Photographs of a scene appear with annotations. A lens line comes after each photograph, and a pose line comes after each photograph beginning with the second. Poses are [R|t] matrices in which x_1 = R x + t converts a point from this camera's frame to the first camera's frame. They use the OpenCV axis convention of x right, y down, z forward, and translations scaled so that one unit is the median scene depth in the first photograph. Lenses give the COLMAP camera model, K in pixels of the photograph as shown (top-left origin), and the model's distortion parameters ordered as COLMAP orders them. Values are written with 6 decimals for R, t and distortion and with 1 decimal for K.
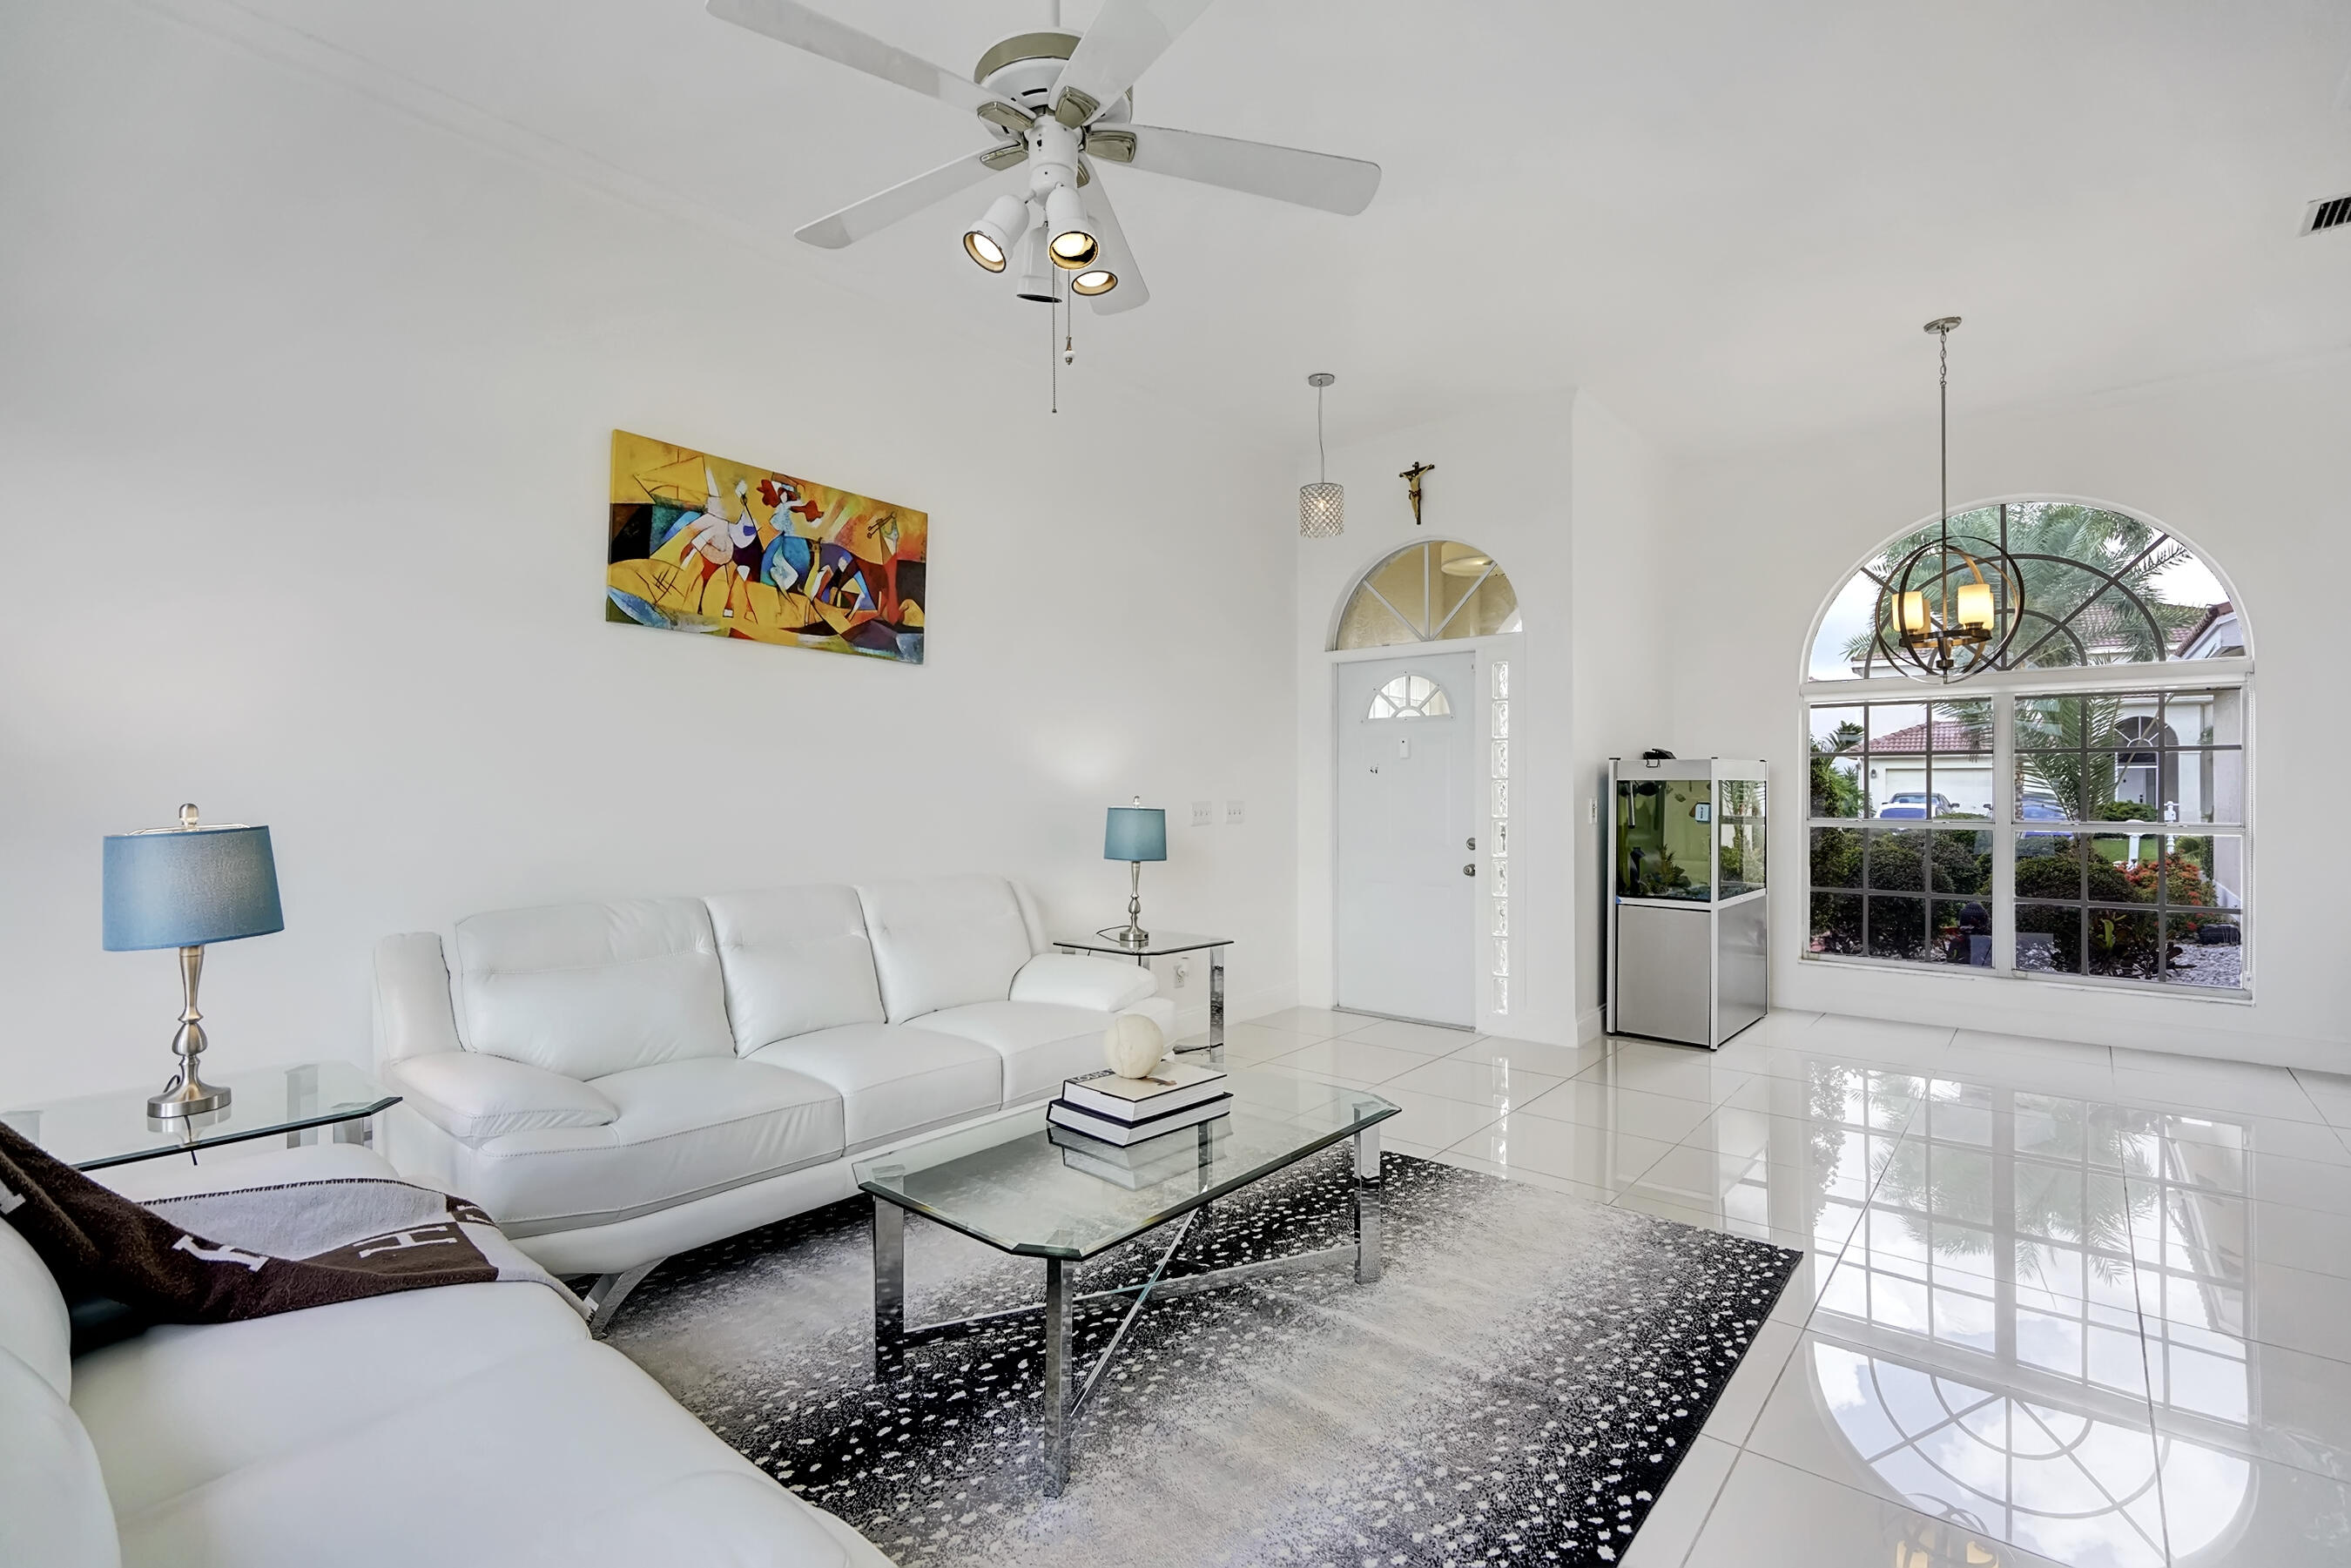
lens RADIAL K [[1083.5, 0, 1157.5], [0, 1083.5, 784.0], [0, 0, 1]] dist [-0.004783, 0.003064]
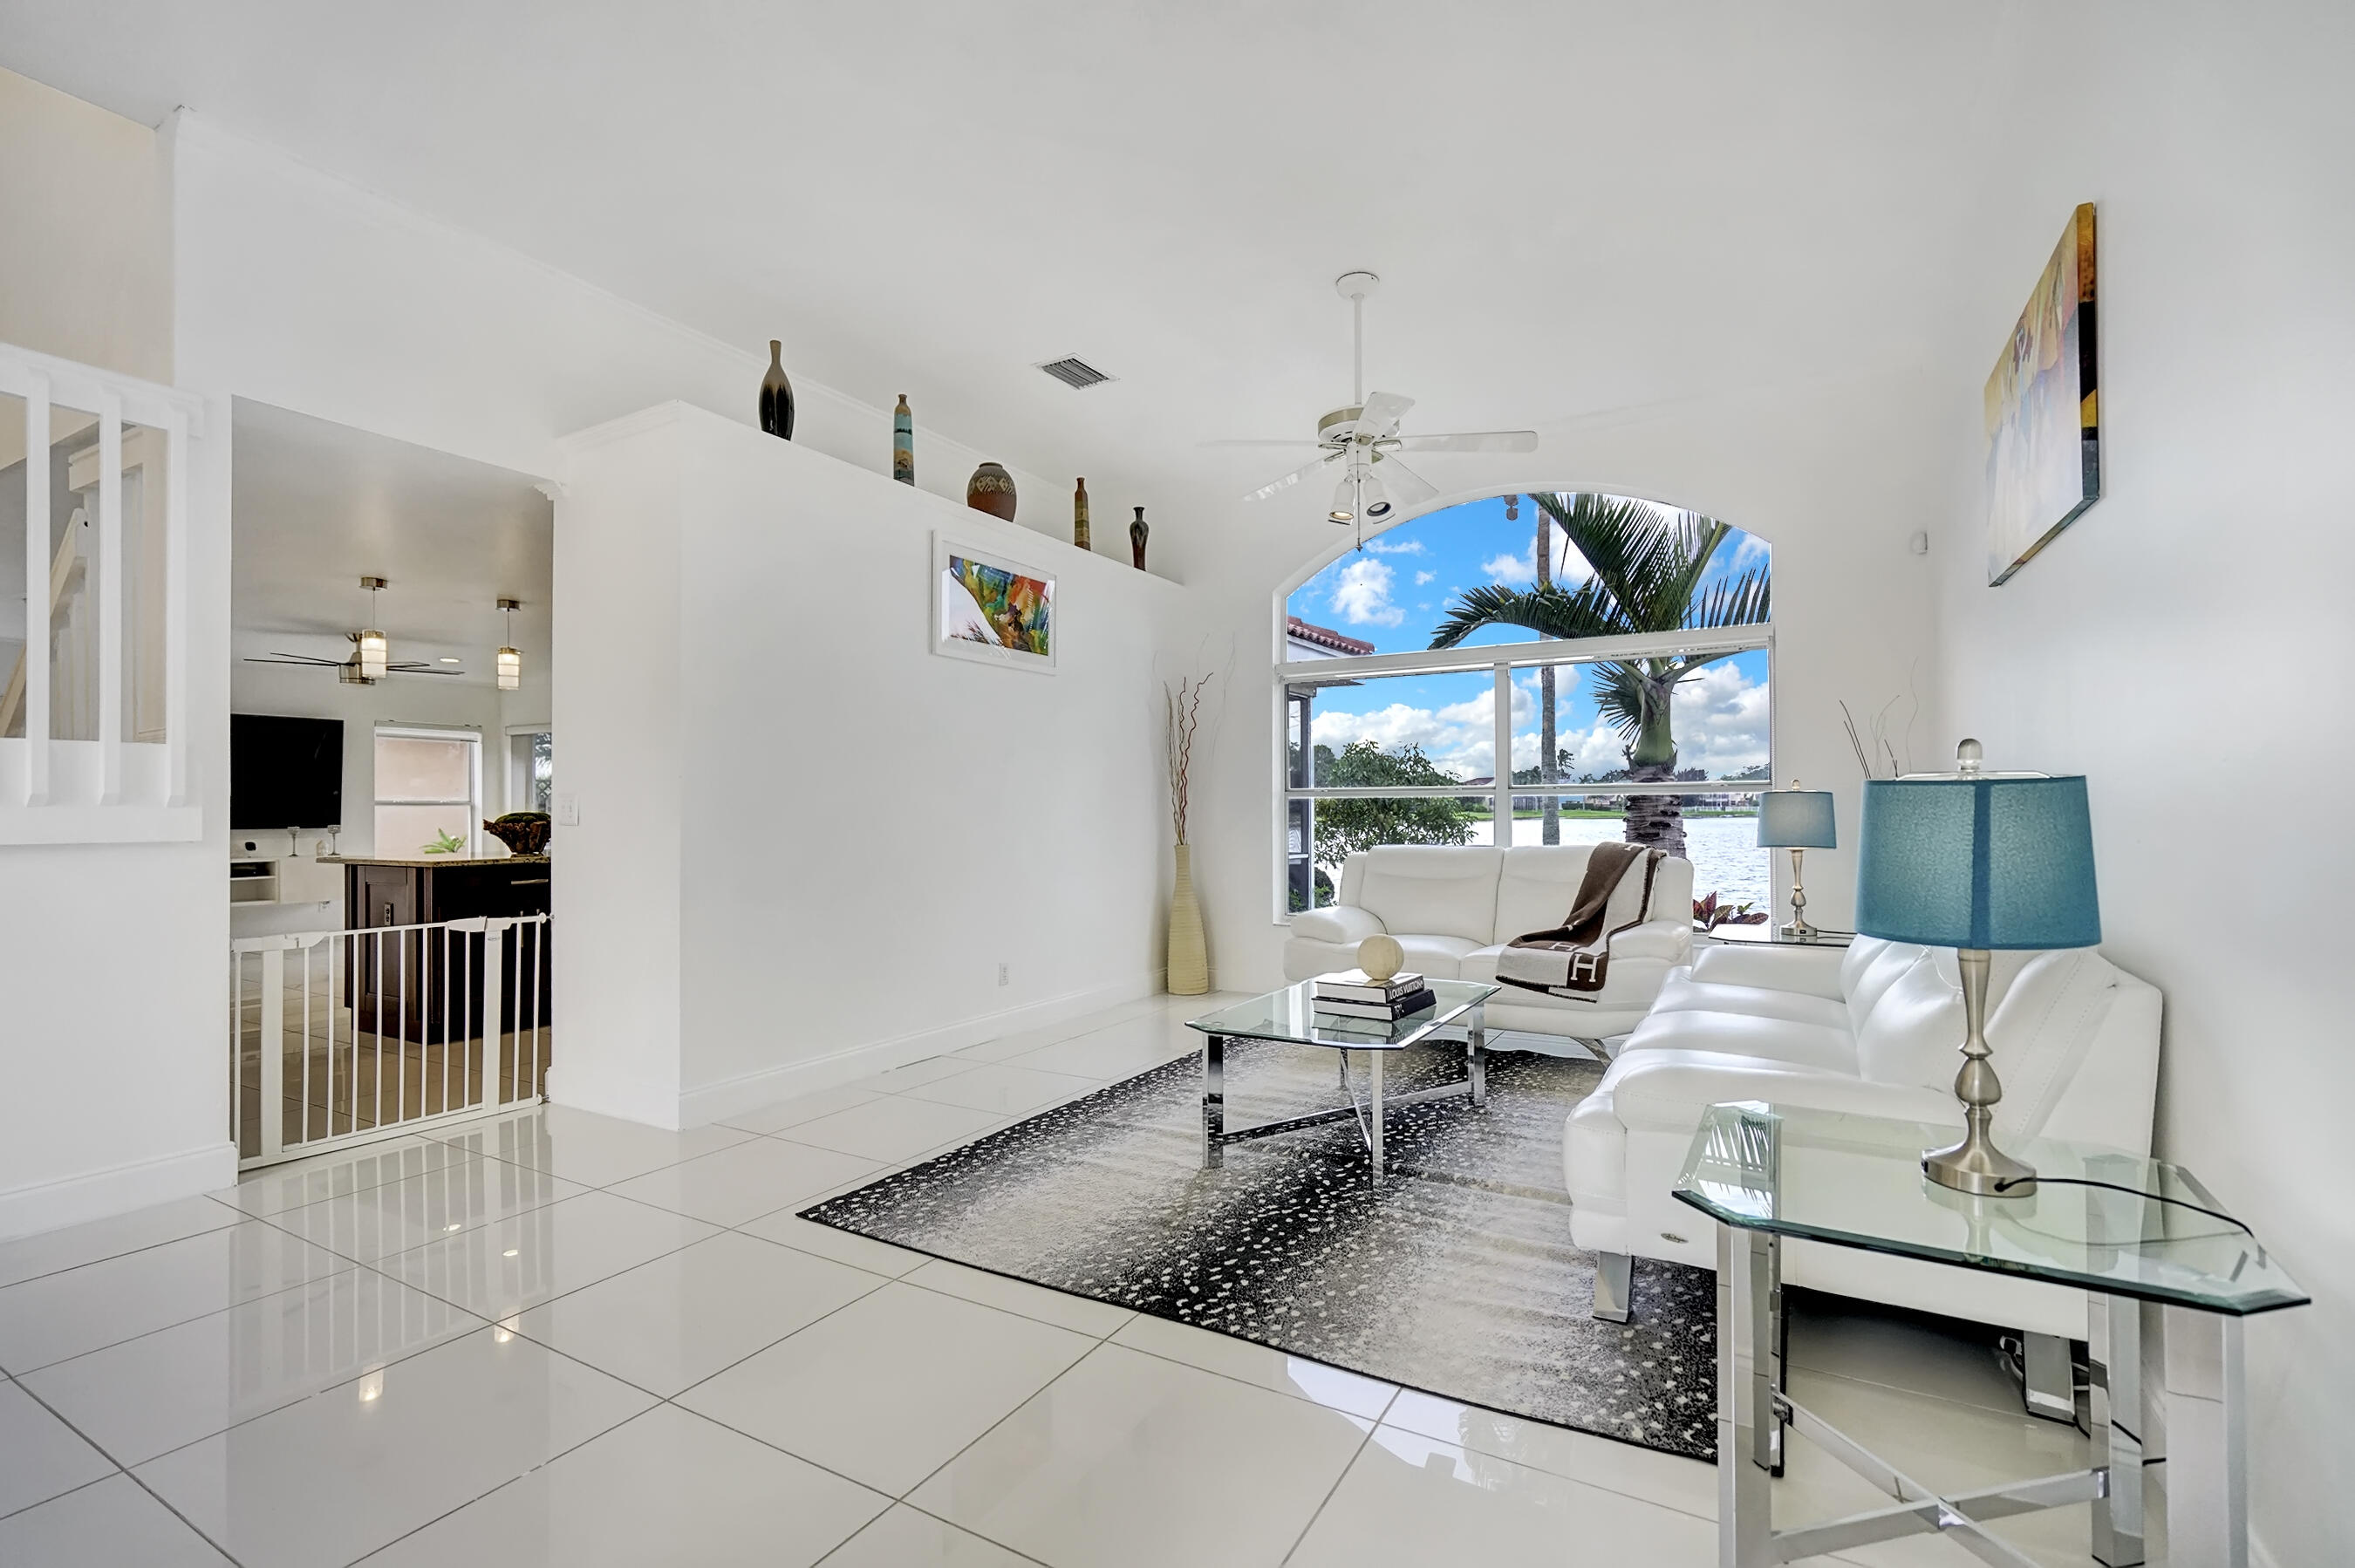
lens RADIAL K [[1085.3, 0, 1164.8], [0, 1085.3, 785.6], [0, 0, 1]] dist [-0.004783, 0.003064]
pose [[-0.984287, -0.002209, -0.176562, 0.350369], [0.000744, 0.999861, -0.016657, 0.038822], [0.176574, -0.016527, -0.984149, 1.658719]]
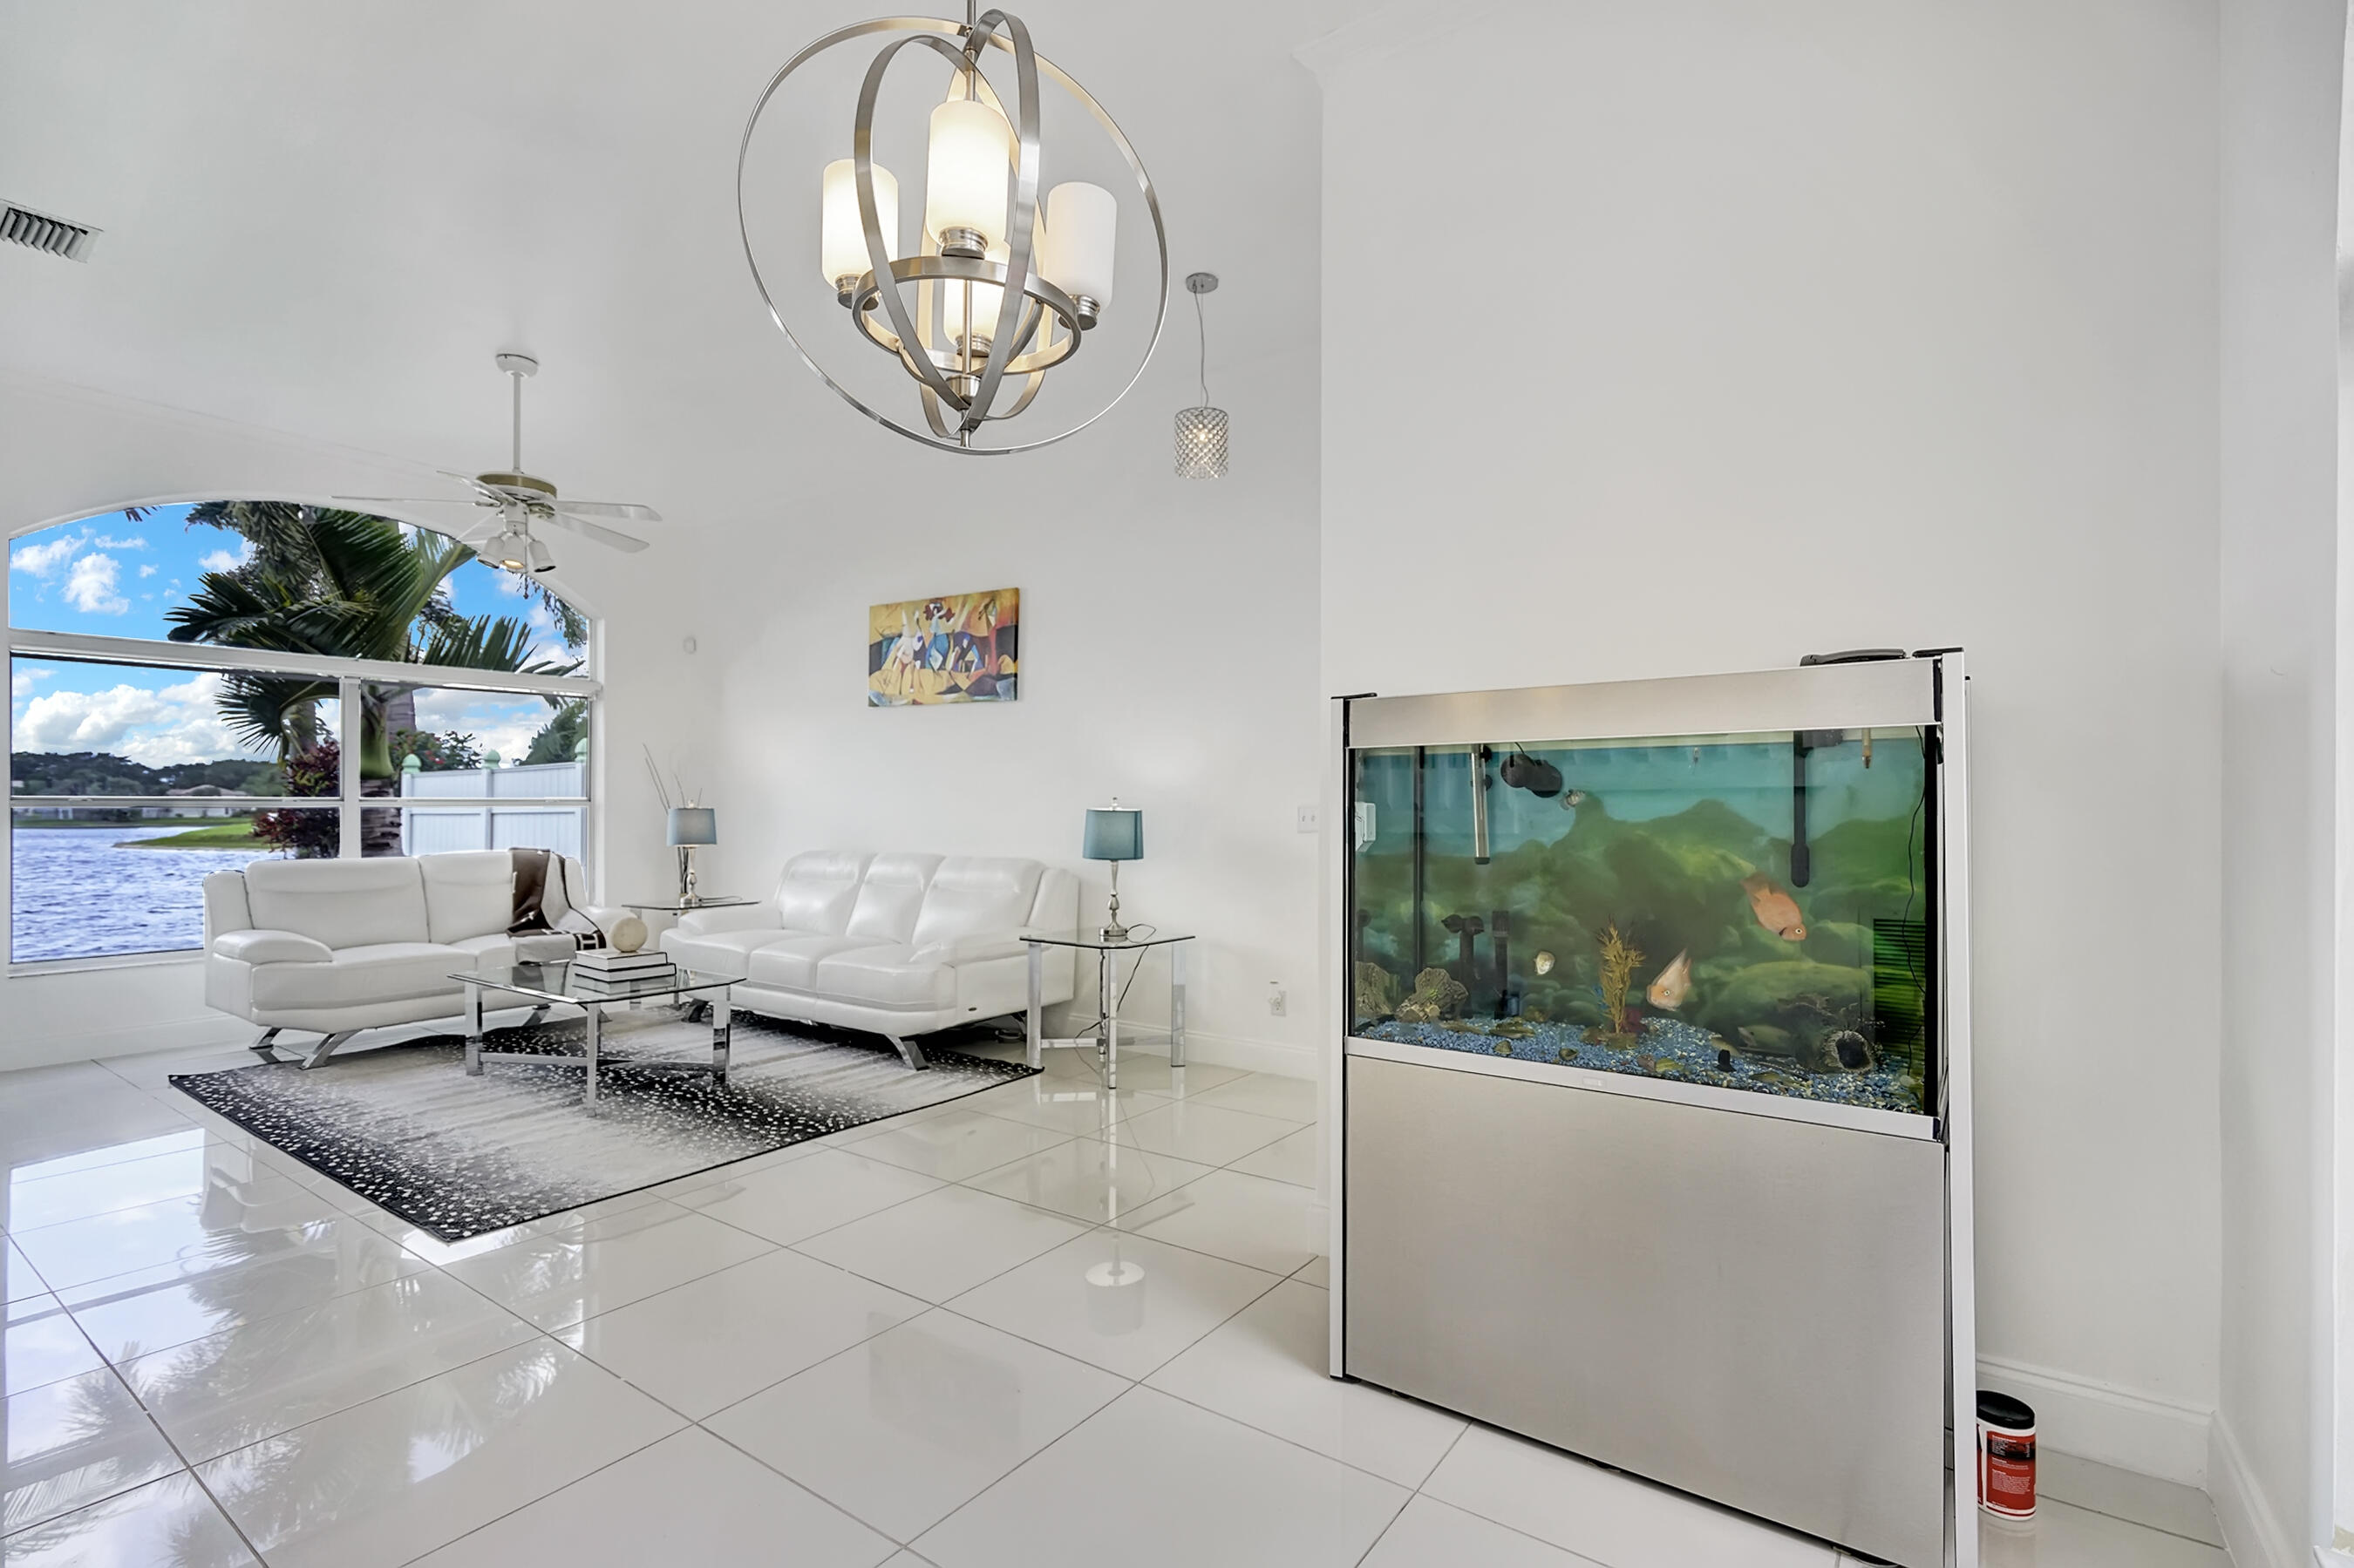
lens RADIAL K [[1084.8, 0, 1198.2], [0, 1084.8, 801.0], [0, 0, 1]] dist [-0.004783, 0.003064]
pose [[0.088731, -0.007362, -0.996028, 1.326718], [0.000238, 0.999973, -0.007370, 0.028008], [0.996056, 0.000417, 0.088730, 1.283526]]
